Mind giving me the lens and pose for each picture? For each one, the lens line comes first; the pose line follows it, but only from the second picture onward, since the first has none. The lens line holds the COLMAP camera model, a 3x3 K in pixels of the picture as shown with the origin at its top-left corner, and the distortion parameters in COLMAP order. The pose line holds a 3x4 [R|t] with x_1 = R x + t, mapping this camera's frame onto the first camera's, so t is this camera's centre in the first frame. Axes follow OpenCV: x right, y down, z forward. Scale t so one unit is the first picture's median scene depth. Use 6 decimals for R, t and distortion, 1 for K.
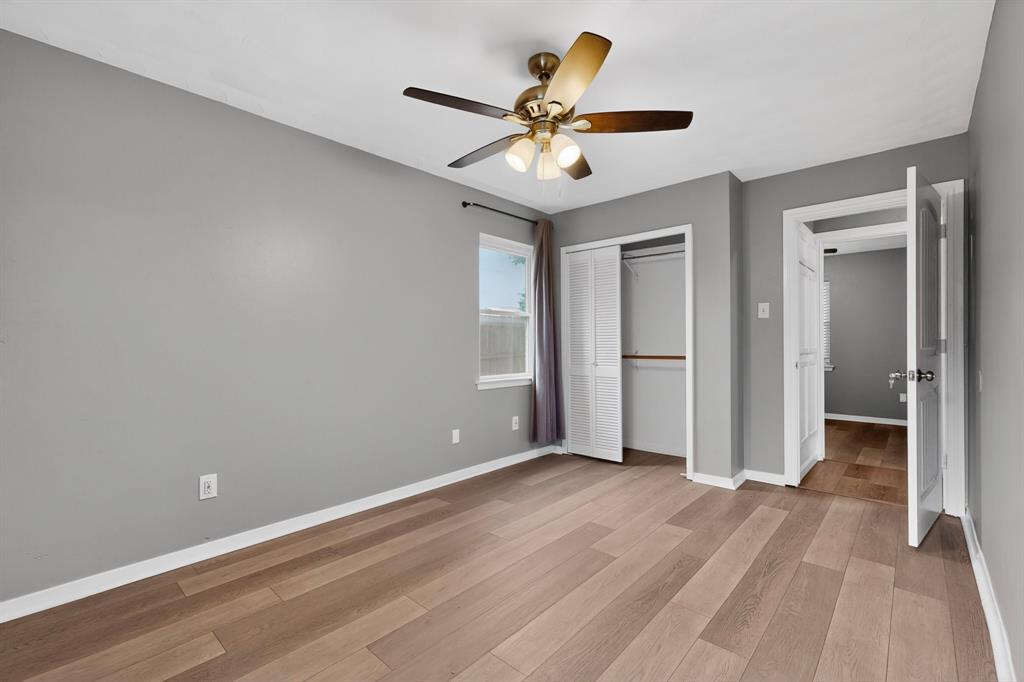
lens RADIAL K [[445.6, 0, 512.9], [0, 445.6, 340.8], [0, 0, 1]] dist [0.000843, 0.000401]
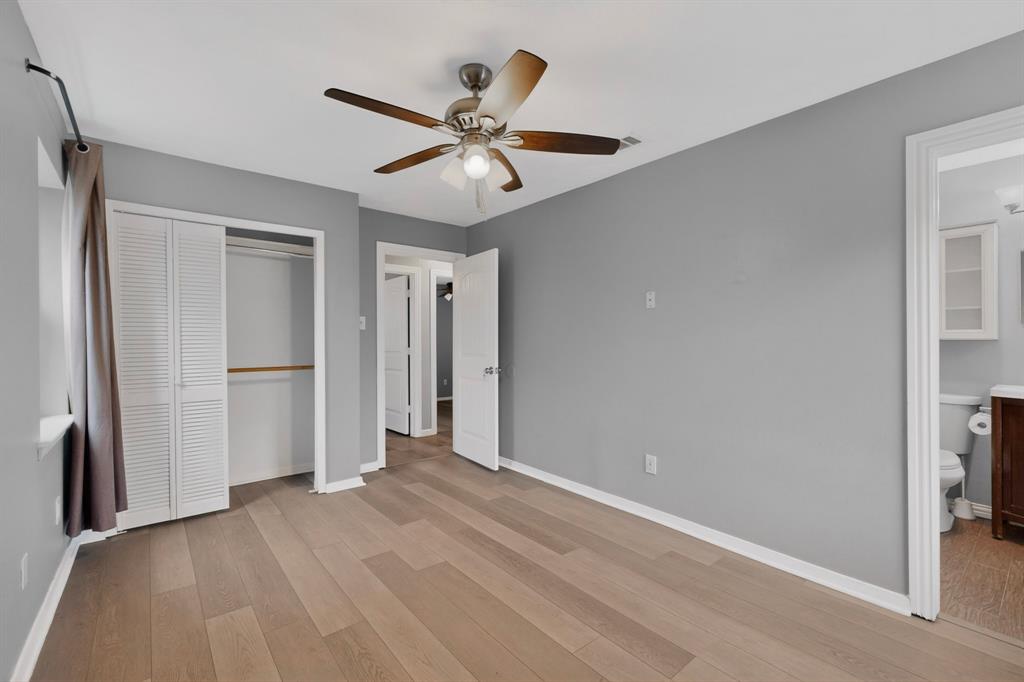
lens RADIAL K [[445.6, 0, 512.9], [0, 445.6, 340.8], [0, 0, 1]] dist [0.000843, 0.000401]
pose [[0.154400, 0.002274, 0.988006, -0.627483], [-0.000824, 0.999997, -0.002173, -0.023501], [-0.988008, -0.000478, 0.154401, 0.550303]]
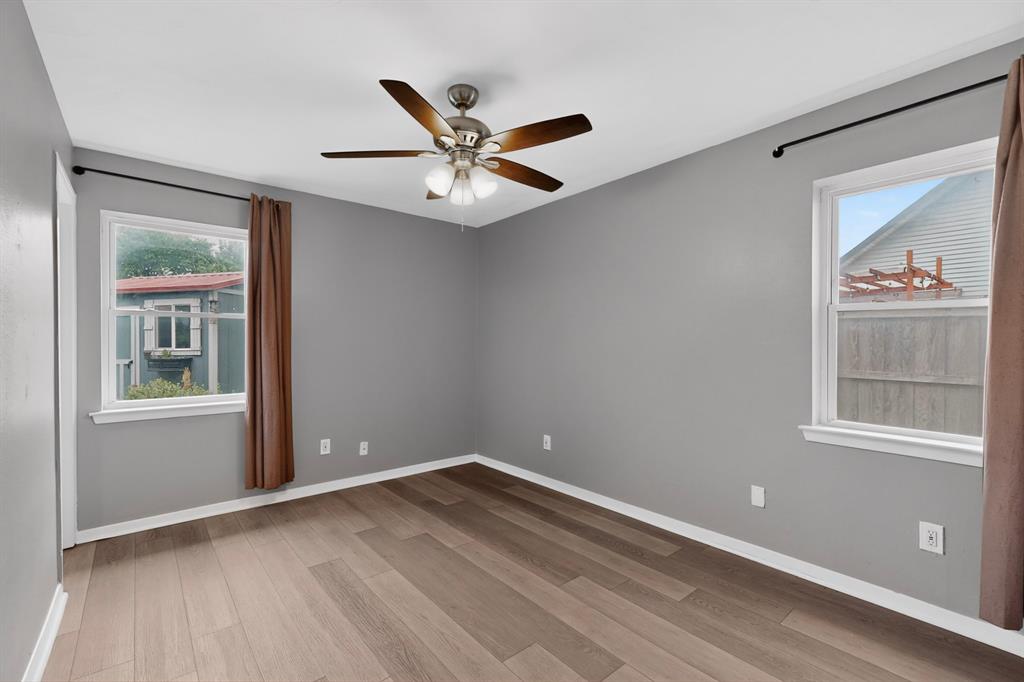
lens RADIAL K [[450.5, 0, 509.1], [0, 450.5, 340.6], [0, 0, 1]] dist [0.000699, -0.000700]
pose [[-0.143839, 0.000669, -0.989601, 0.776775], [0.002121, 0.999998, 0.000368, -0.035035], [0.989599, -0.002046, -0.143840, 0.899885]]
